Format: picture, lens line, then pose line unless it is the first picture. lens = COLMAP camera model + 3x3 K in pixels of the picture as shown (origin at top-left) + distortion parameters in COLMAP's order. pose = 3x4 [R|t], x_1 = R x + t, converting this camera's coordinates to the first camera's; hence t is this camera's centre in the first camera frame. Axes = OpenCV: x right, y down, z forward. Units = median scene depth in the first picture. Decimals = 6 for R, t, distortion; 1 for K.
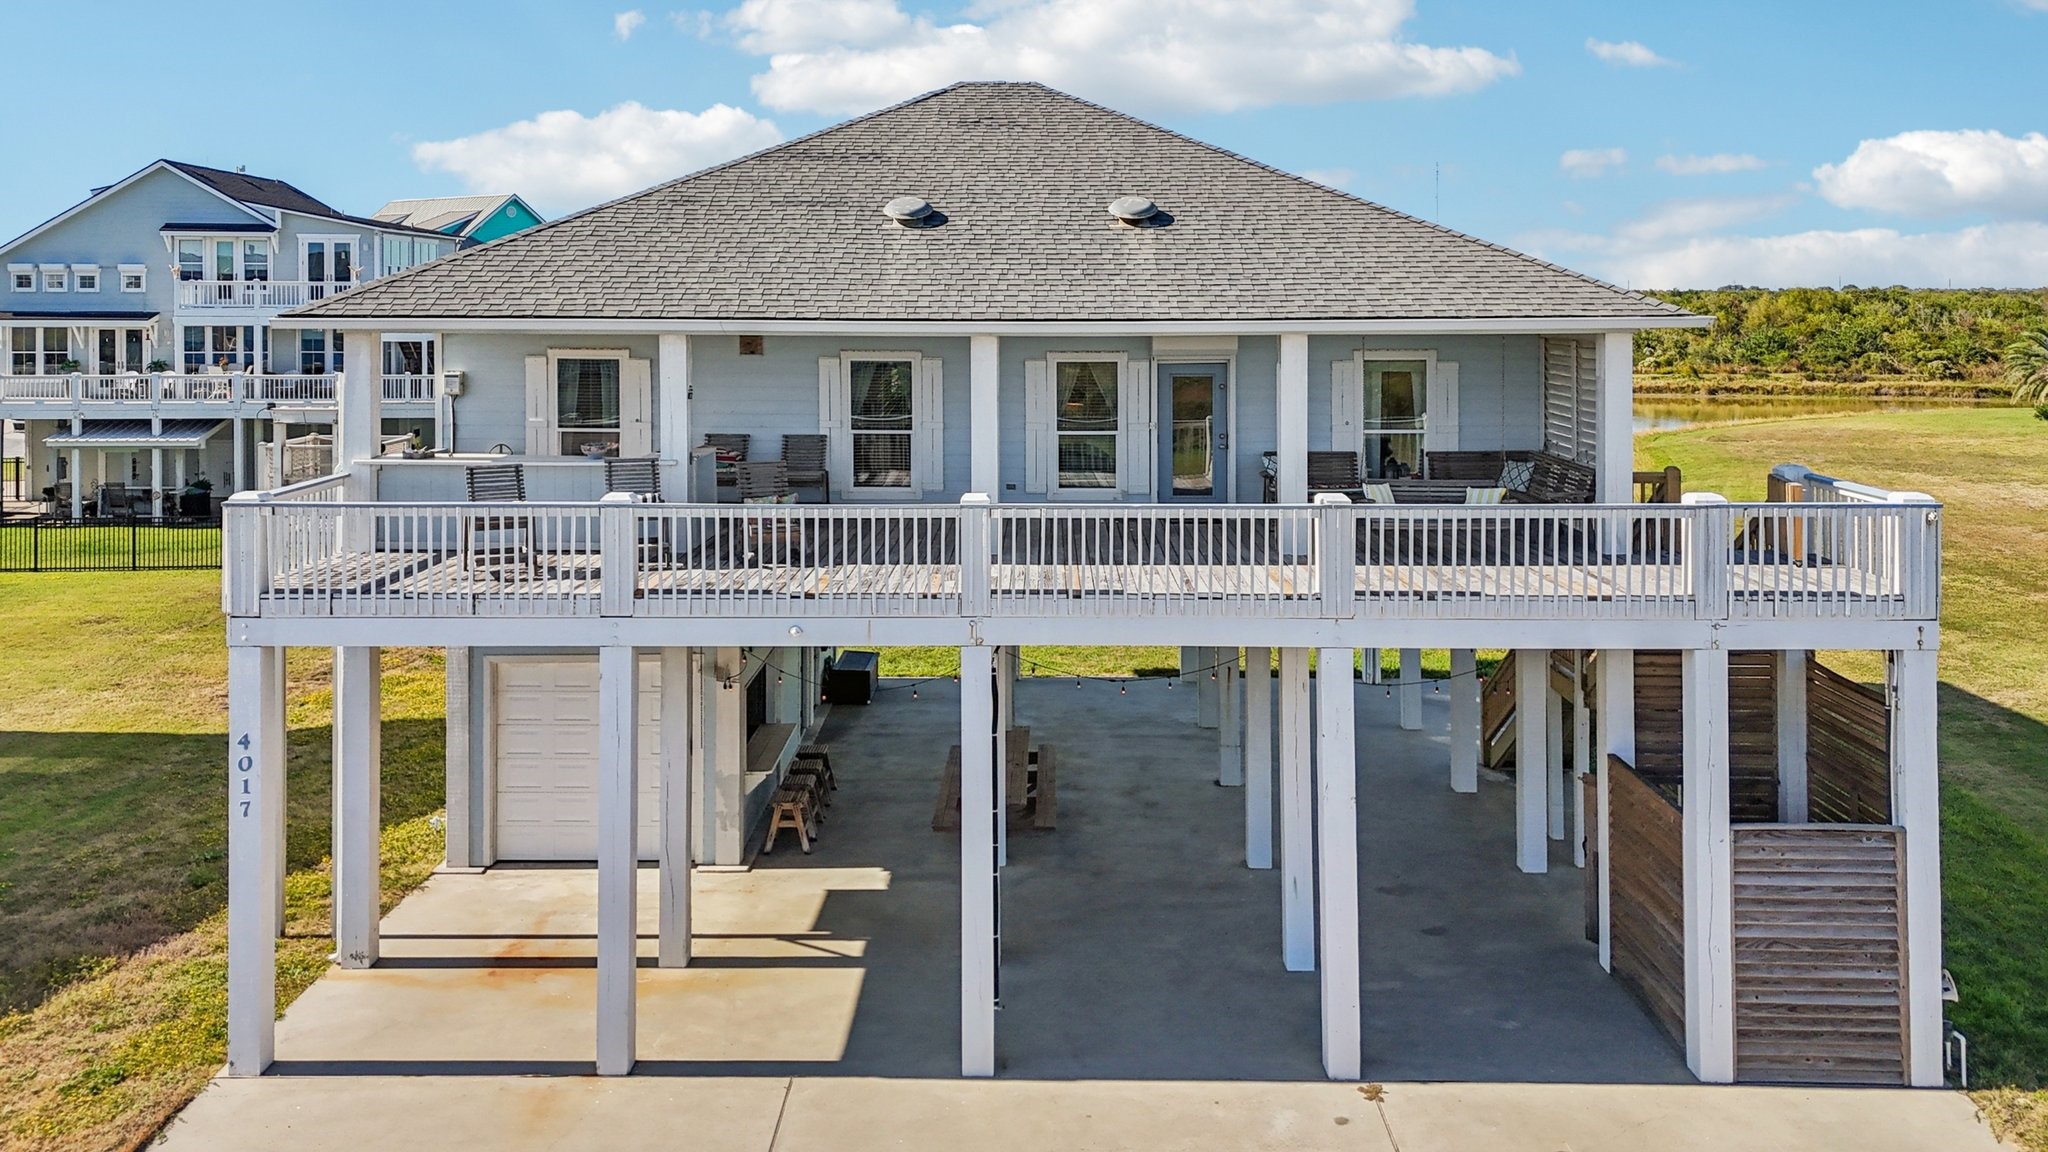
lens RADIAL K [[1072.2, 0, 1024.0], [0, 1072.2, 576.0], [0, 0, 1]] dist [0.034230, -0.016832]
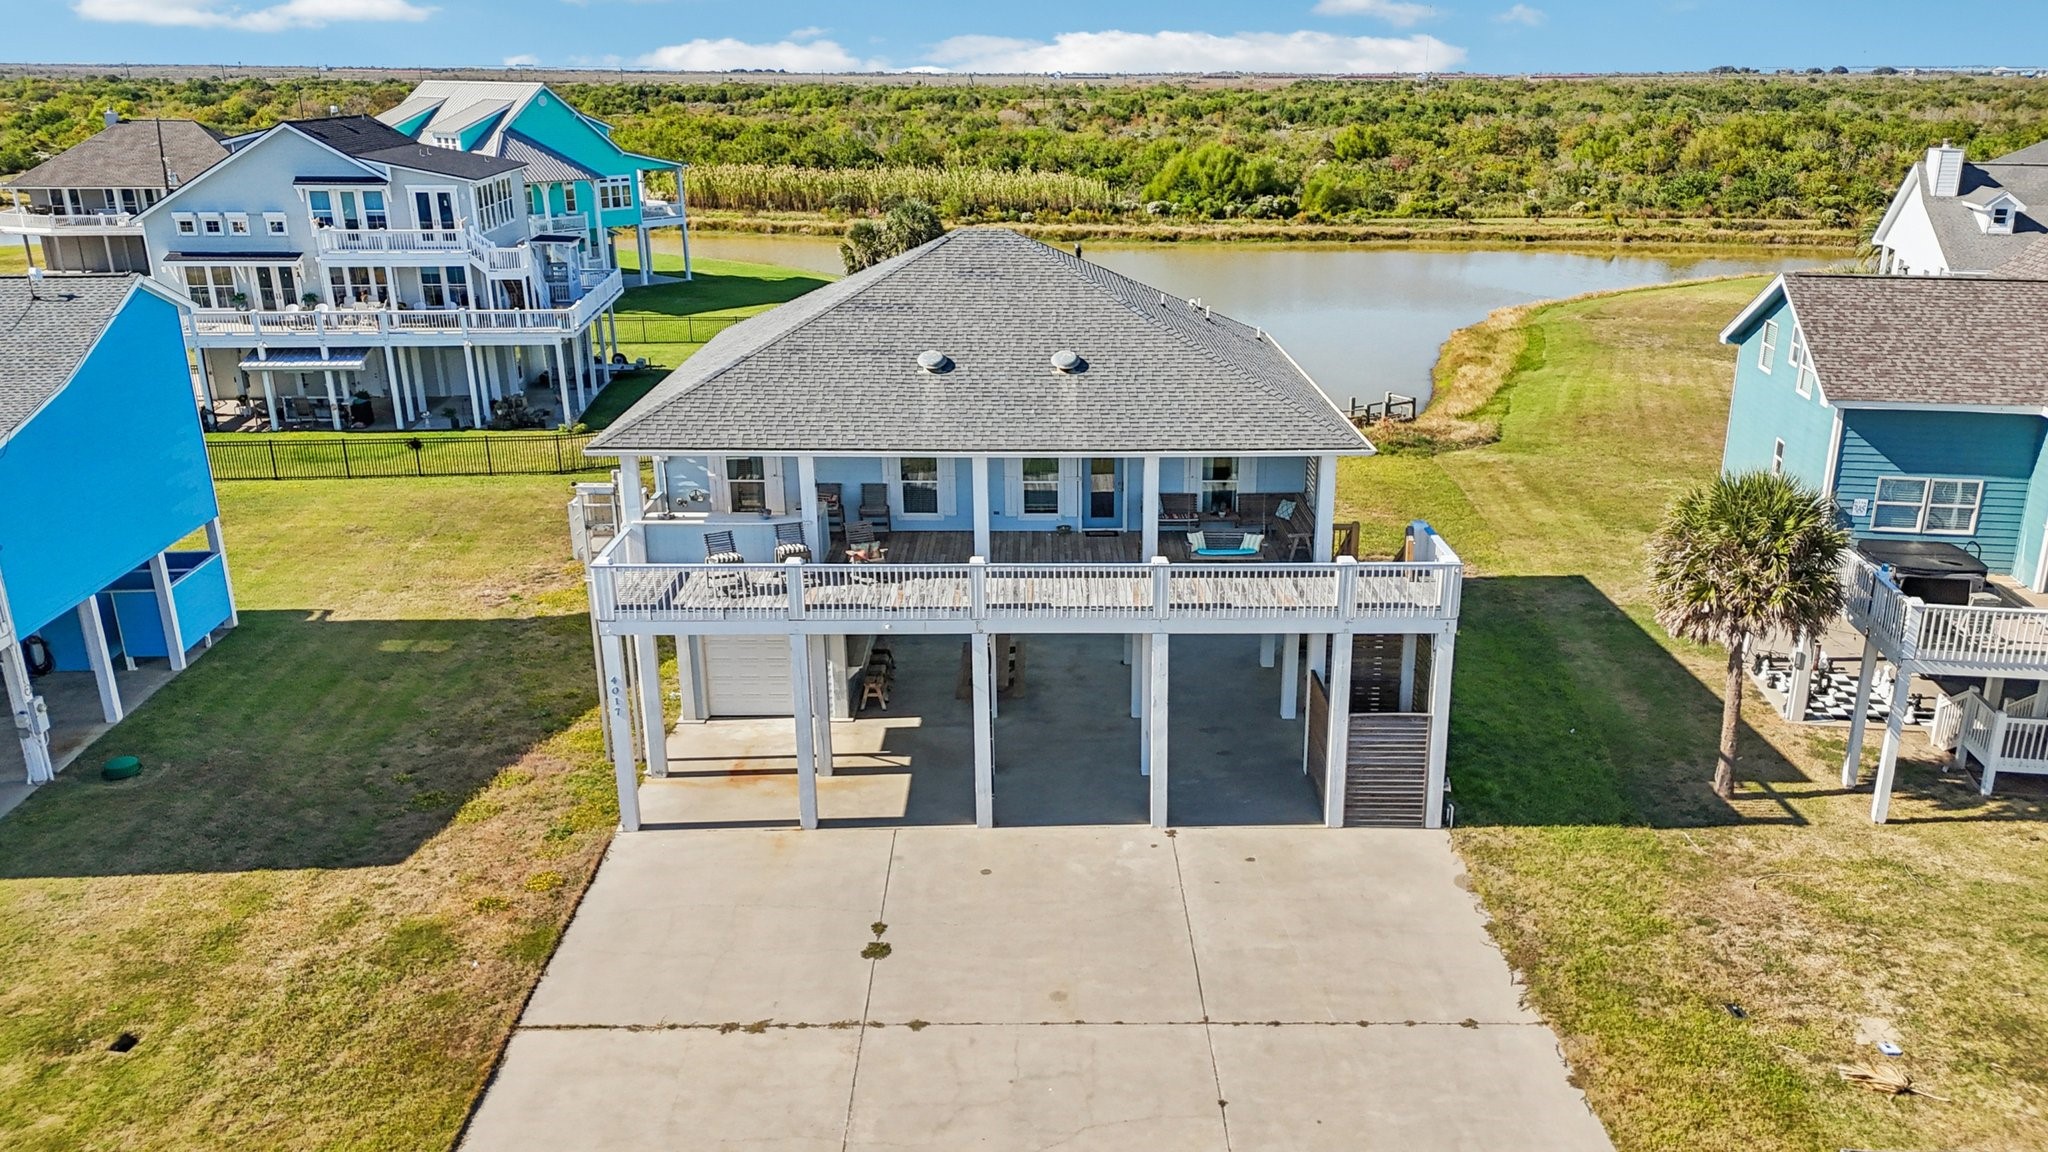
lens RADIAL K [[1472.3, 0, 1024.0], [0, 1472.3, 576.0], [0, 0, 1]] dist [0.092008, -0.112339]
pose [[0.999934, -0.010716, -0.004127, 0.038355], [0.011462, 0.953348, 0.301657, -0.658590], [0.000702, -0.301684, 0.953408, -1.202701]]
